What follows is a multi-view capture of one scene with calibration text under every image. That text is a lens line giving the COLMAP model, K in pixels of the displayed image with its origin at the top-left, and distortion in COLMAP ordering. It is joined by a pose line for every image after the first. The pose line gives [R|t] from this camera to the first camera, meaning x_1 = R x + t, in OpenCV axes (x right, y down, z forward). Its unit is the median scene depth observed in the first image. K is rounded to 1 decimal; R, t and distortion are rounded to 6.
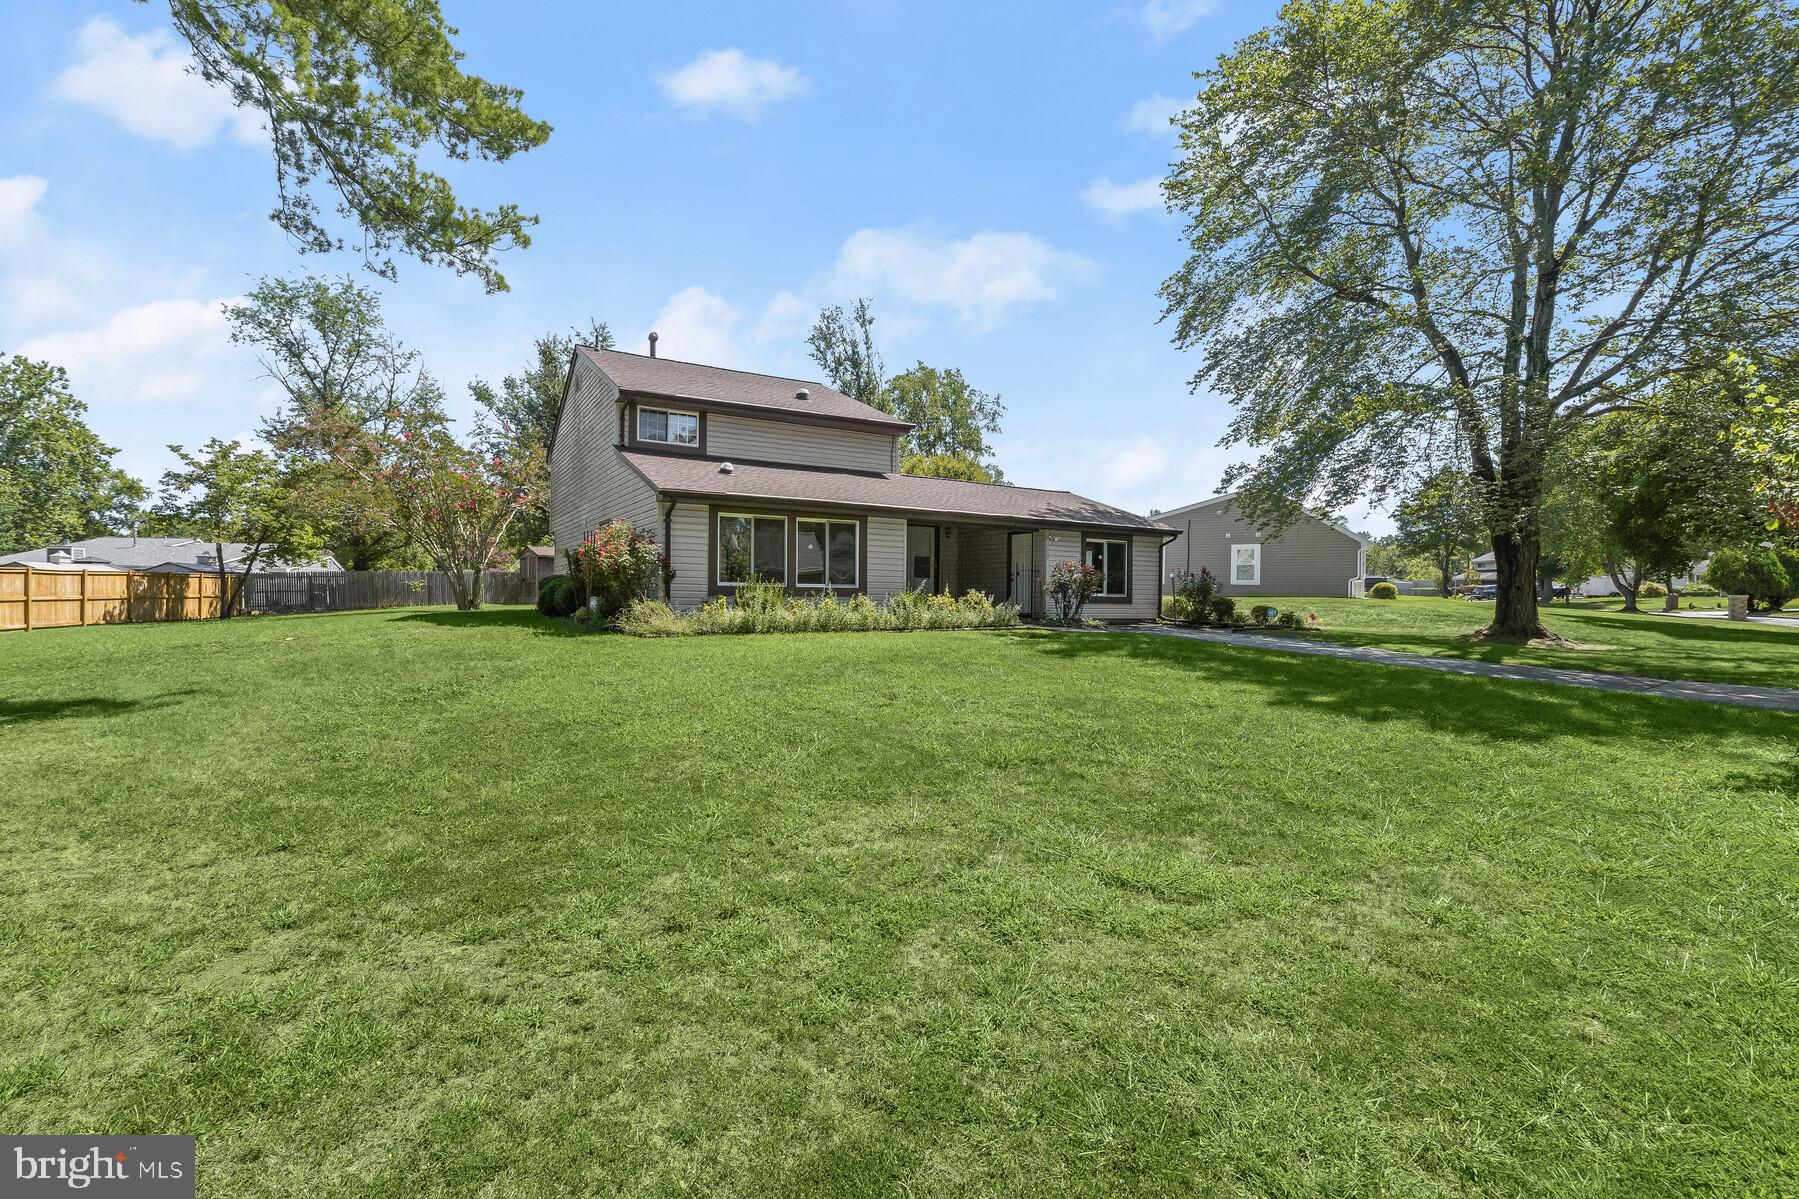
lens RADIAL K [[815.6, 0, 899.5], [0, 815.6, 599.5], [0, 0, 1]] dist [-0.001697, 0.000116]
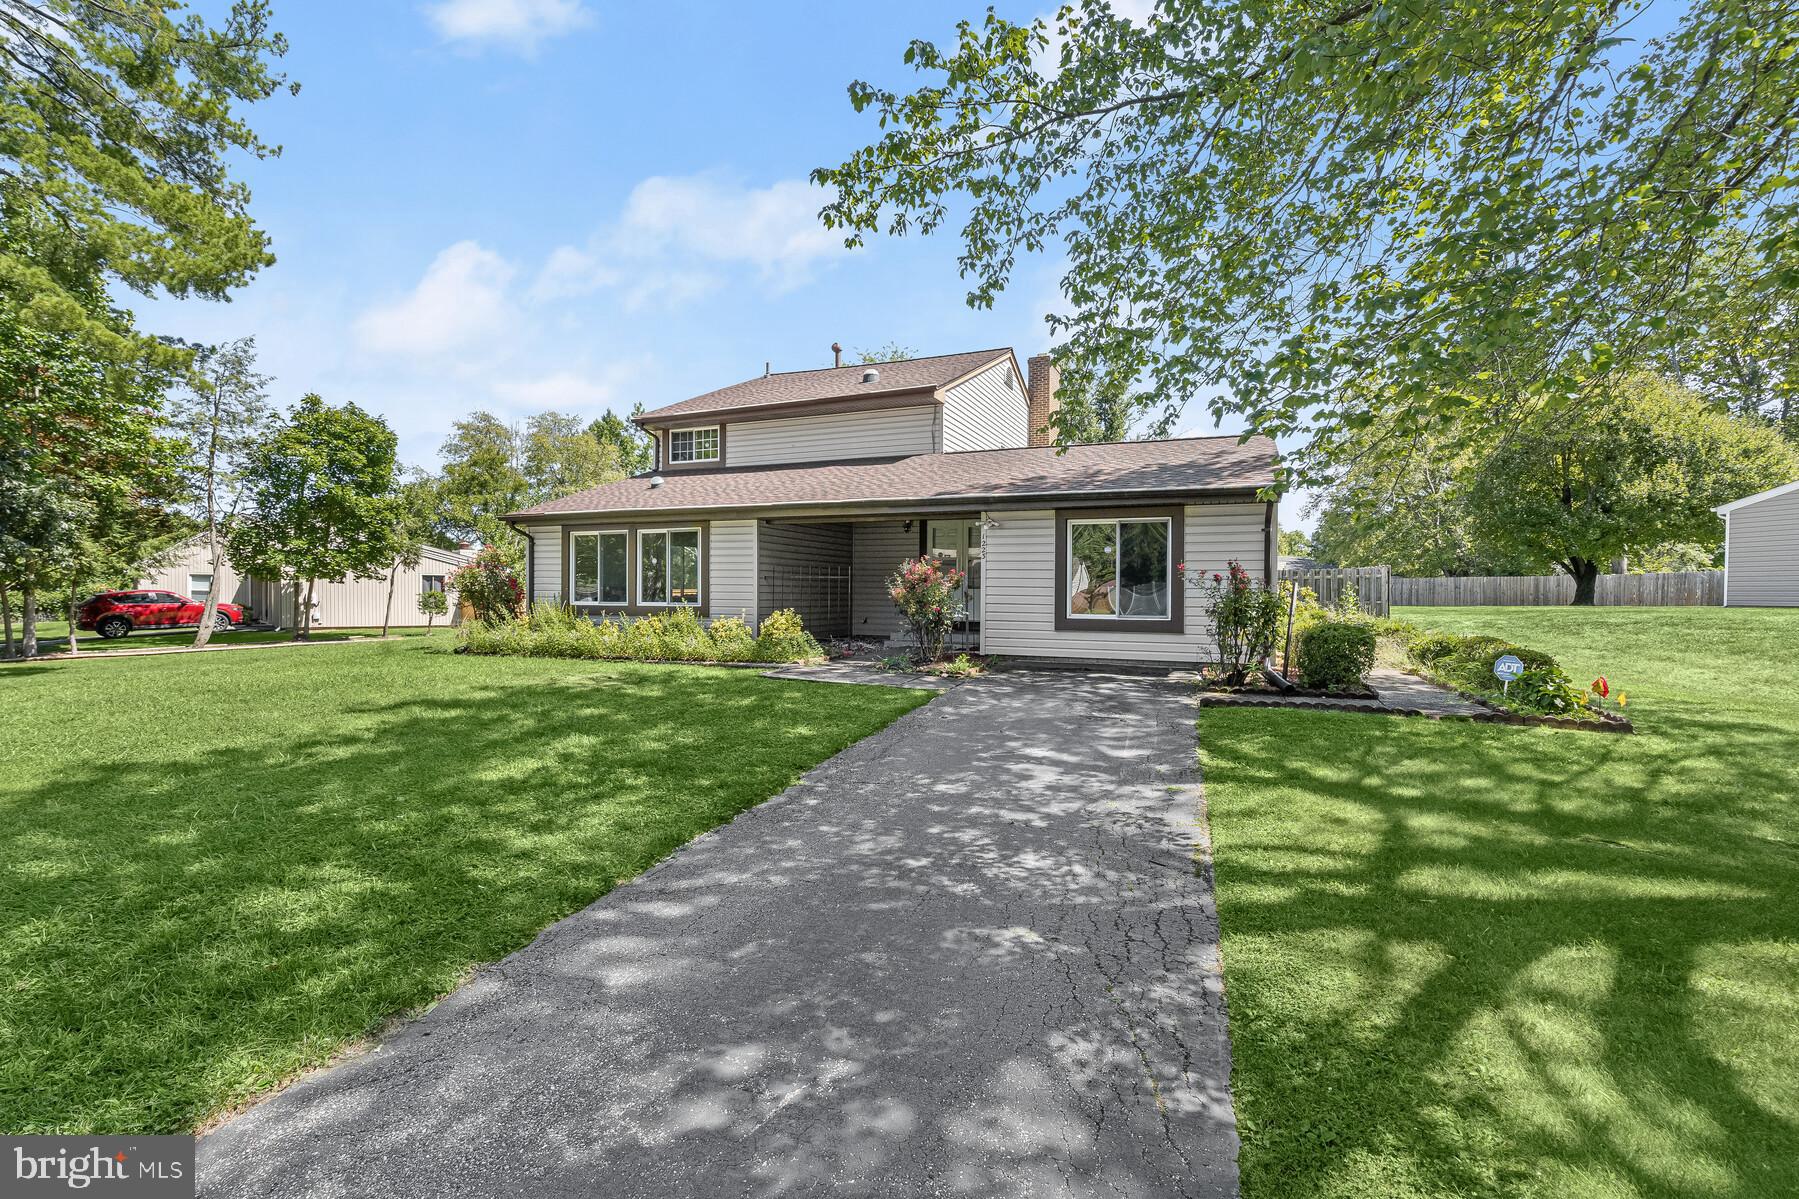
lens RADIAL K [[815.6, 0, 899.5], [0, 815.6, 599.5], [0, 0, 1]] dist [-0.001697, 0.000116]
pose [[0.593514, -0.002957, -0.804818, 0.612749], [-0.001039, 0.999990, -0.004440, -0.014783], [0.804823, 0.003471, 0.593505, 0.545072]]
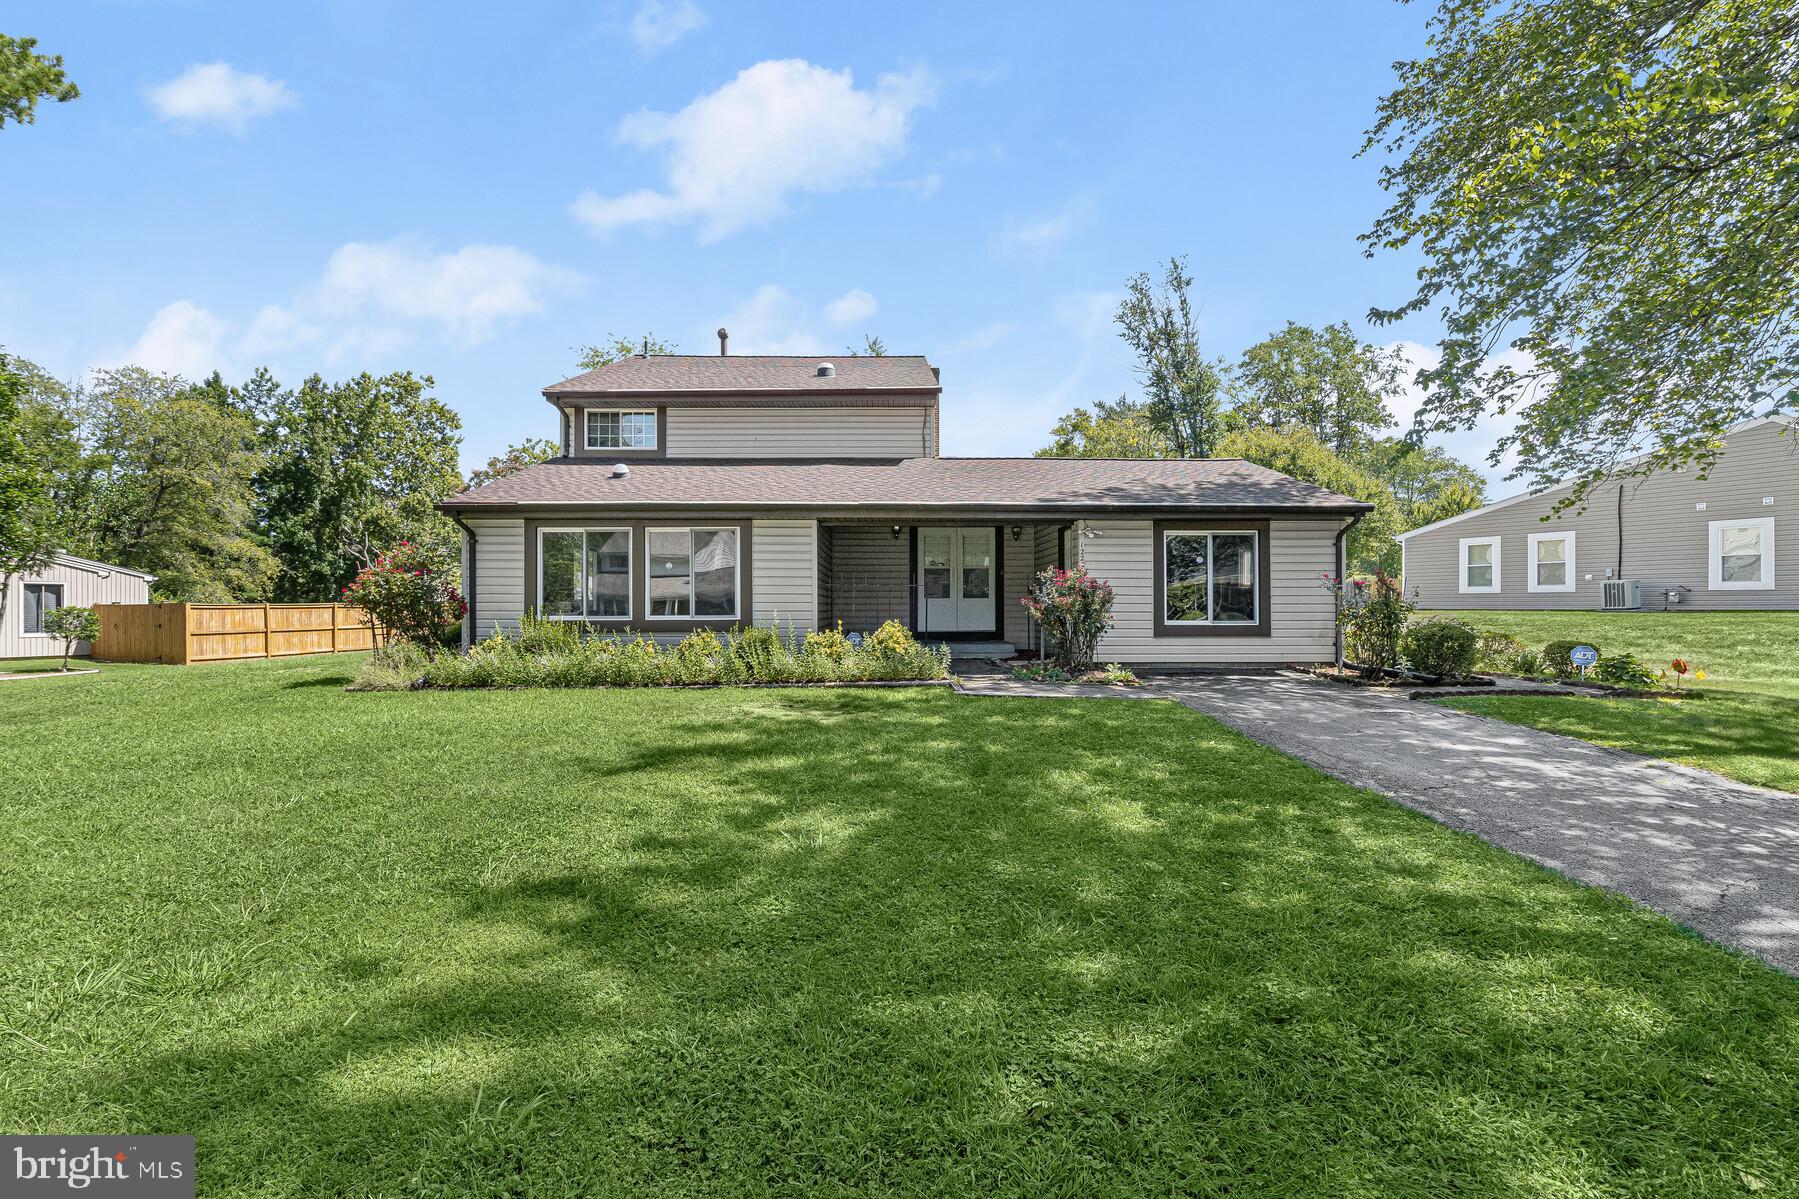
lens RADIAL K [[817.9, 0, 899.0], [0, 817.9, 609.7], [0, 0, 1]] dist [0.001154, -0.000079]
pose [[0.866569, -0.011936, -0.498914, 0.353046], [0.010990, 0.999928, -0.004834, -0.014711], [0.498936, -0.001294, 0.866638, 0.364191]]
